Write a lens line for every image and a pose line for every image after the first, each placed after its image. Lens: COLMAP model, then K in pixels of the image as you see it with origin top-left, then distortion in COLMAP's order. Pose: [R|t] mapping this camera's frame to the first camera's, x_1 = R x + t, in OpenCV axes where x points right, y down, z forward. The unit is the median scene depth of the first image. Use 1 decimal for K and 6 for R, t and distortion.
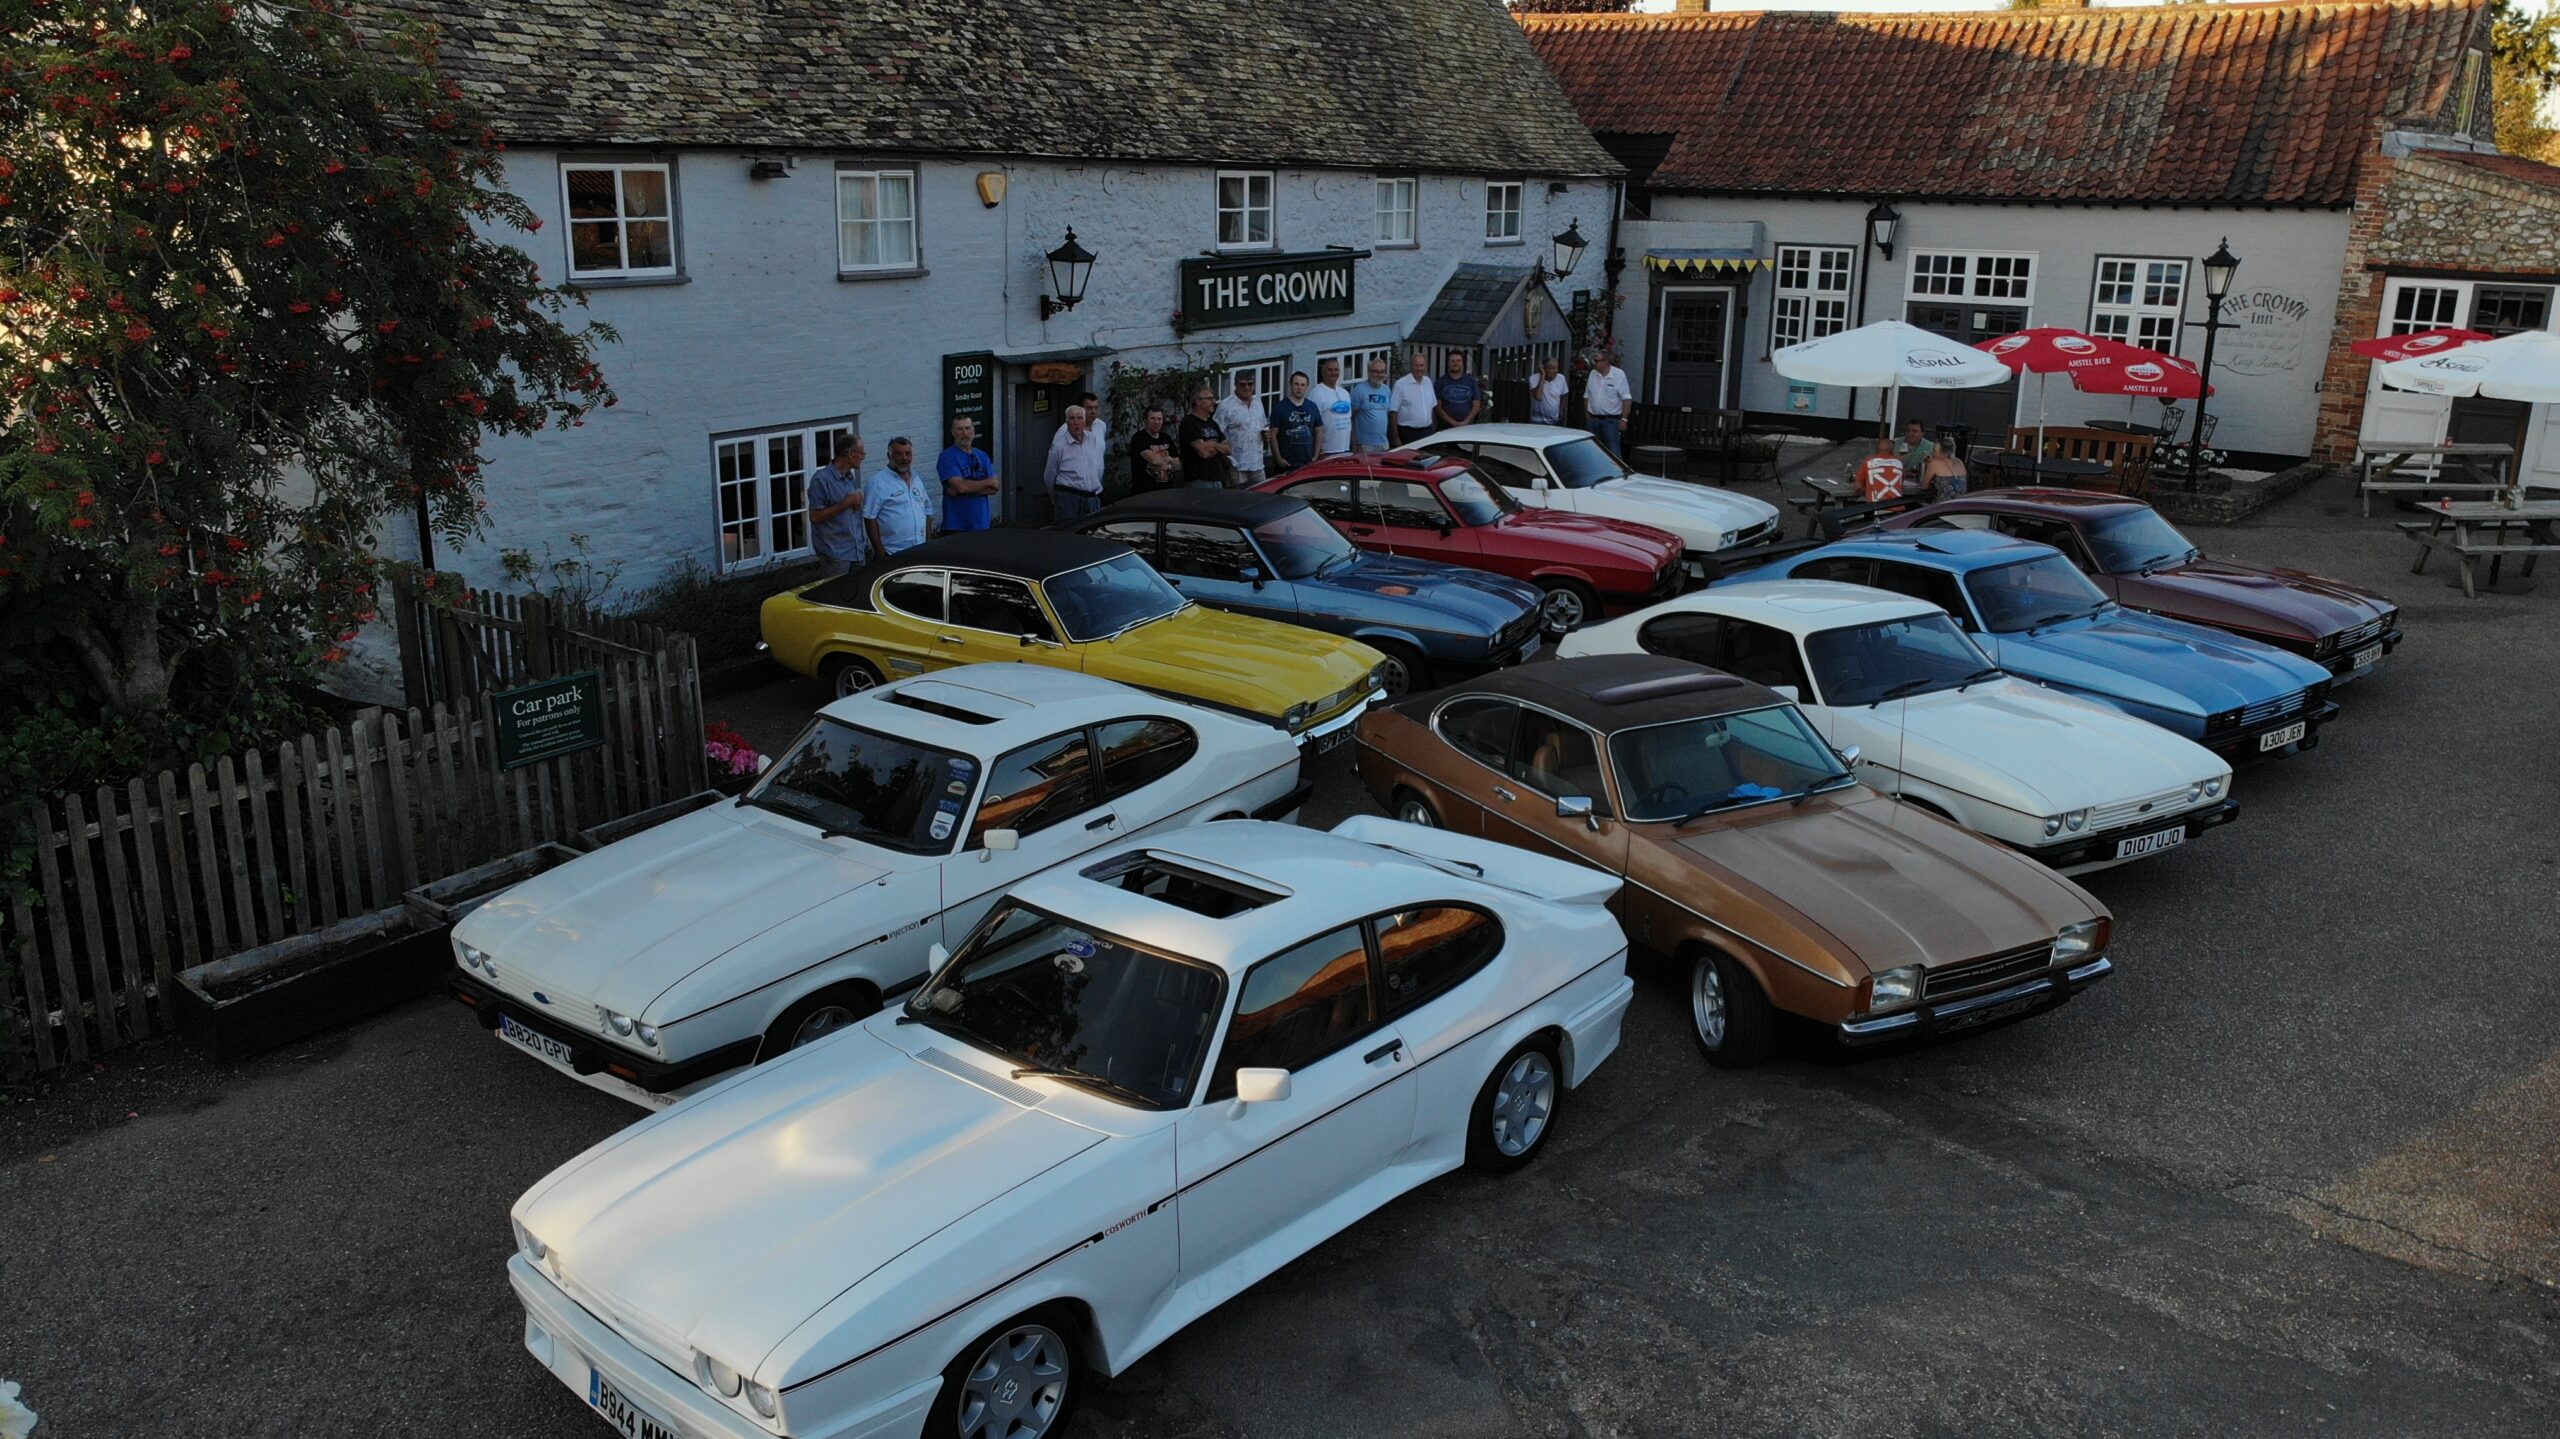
lens RADIAL K [[1935.4, 0, 1280.0], [0, 1935.4, 719.5], [0, 0, 1]] dist [-0.002880, 0.000011]
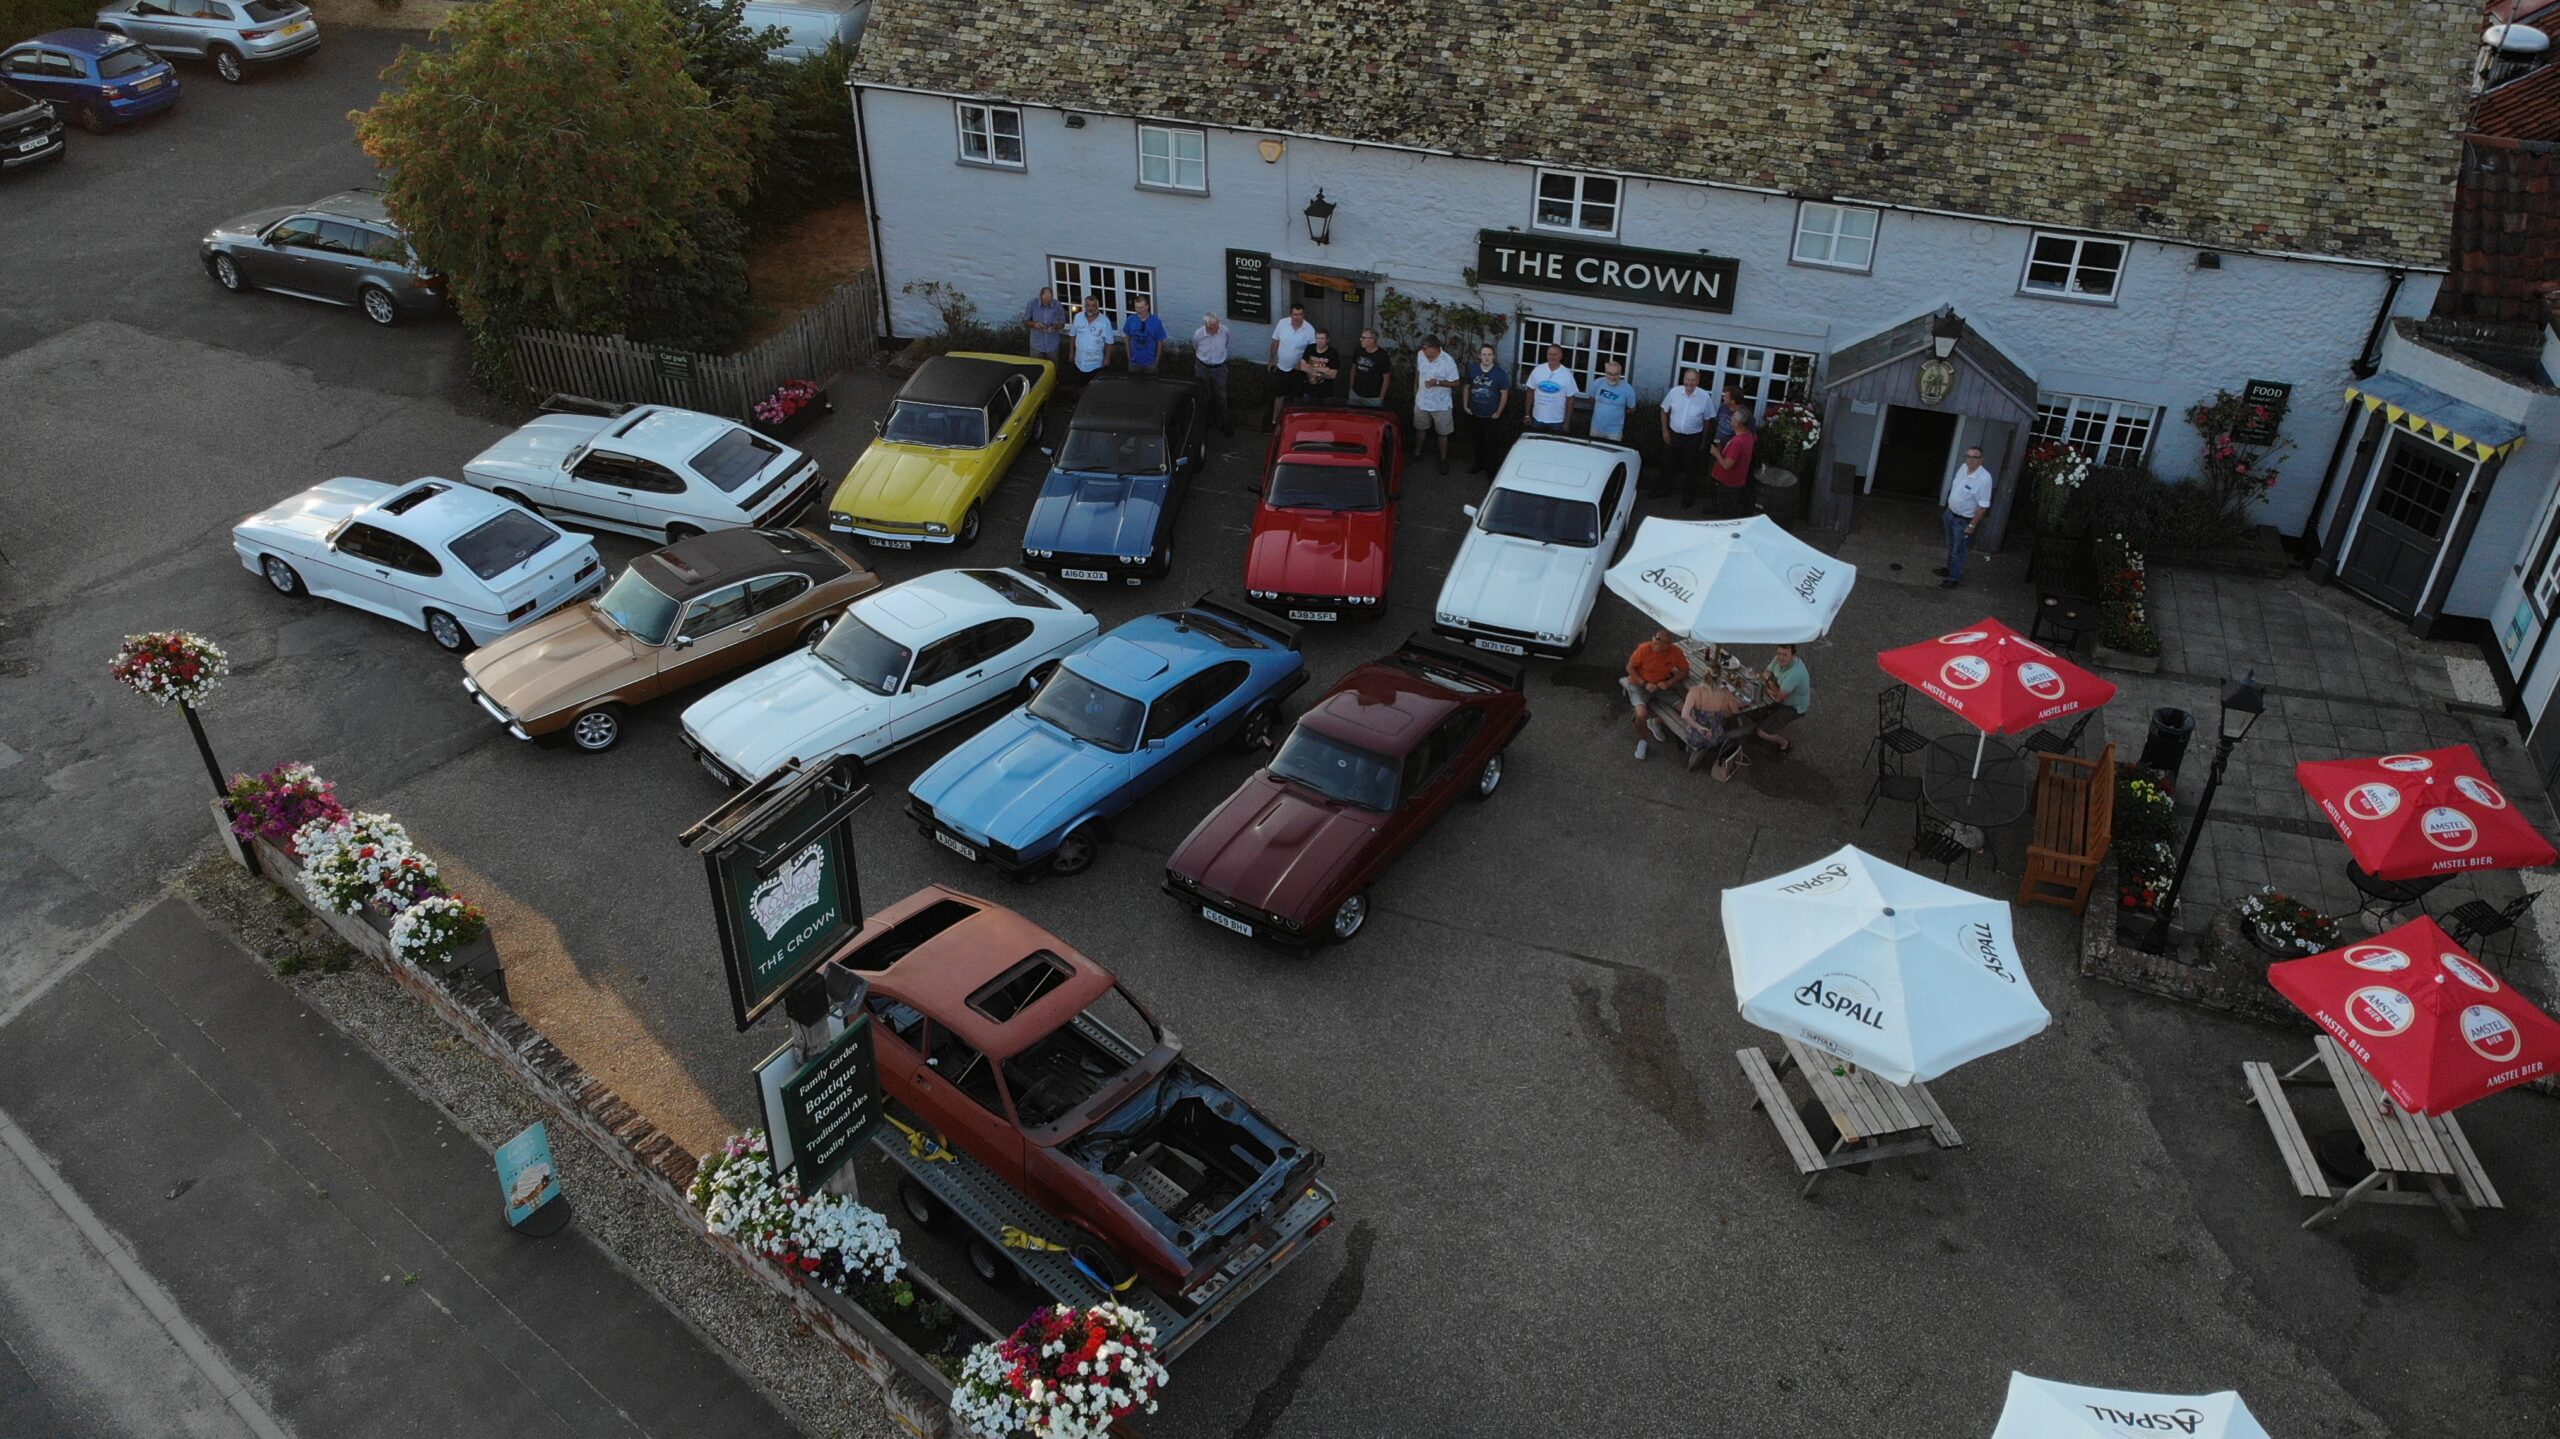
lens RADIAL K [[1921.9, 0, 1287.0], [0, 1921.9, 718.6], [0, 0, 1]] dist [-0.004935, 0.005039]
pose [[0.276998, 0.546463, -0.790349, 1.050808], [-0.269294, 0.833720, 0.482070, -0.525031], [0.922363, 0.079304, 0.378098, 0.415240]]
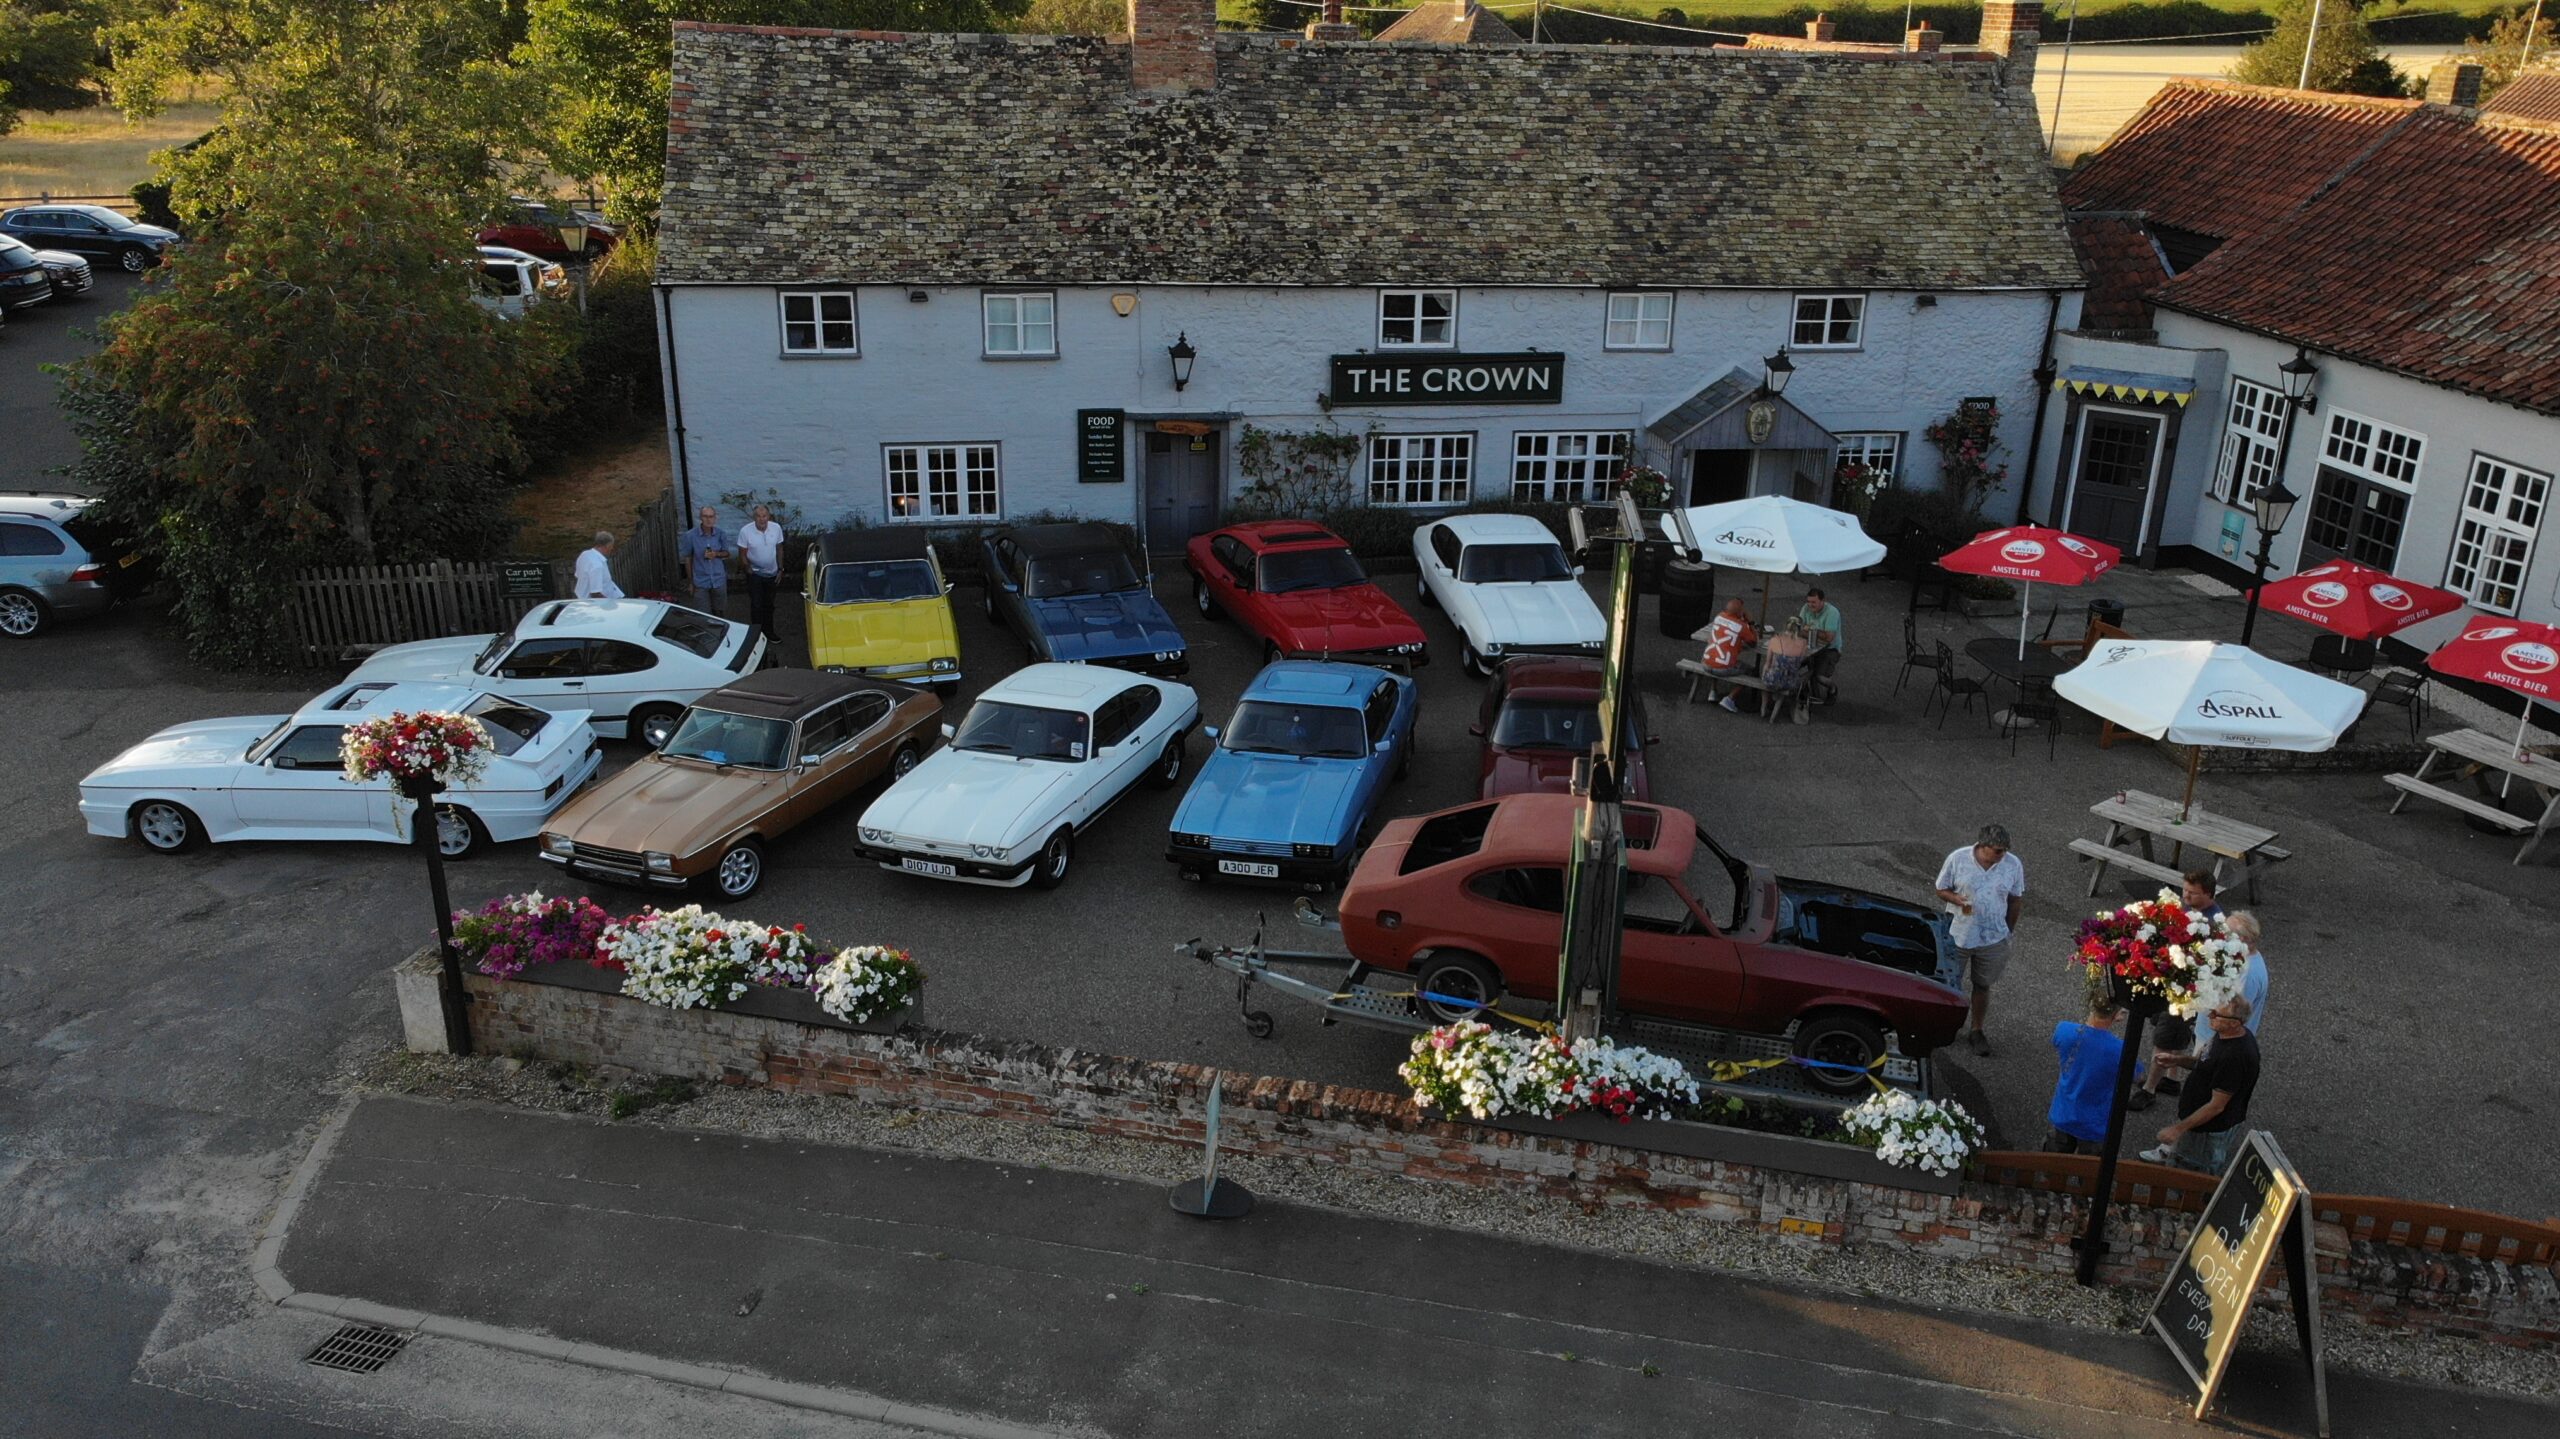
lens RADIAL K [[1927.2, 0, 1286.3], [0, 1927.2, 719.4], [0, 0, 1]] dist [-0.003388, 0.003273]
pose [[0.671681, 0.265320, -0.691701, 0.898012], [-0.212747, 0.963423, 0.162957, -0.197836], [0.709636, 0.037702, 0.703559, 0.035347]]
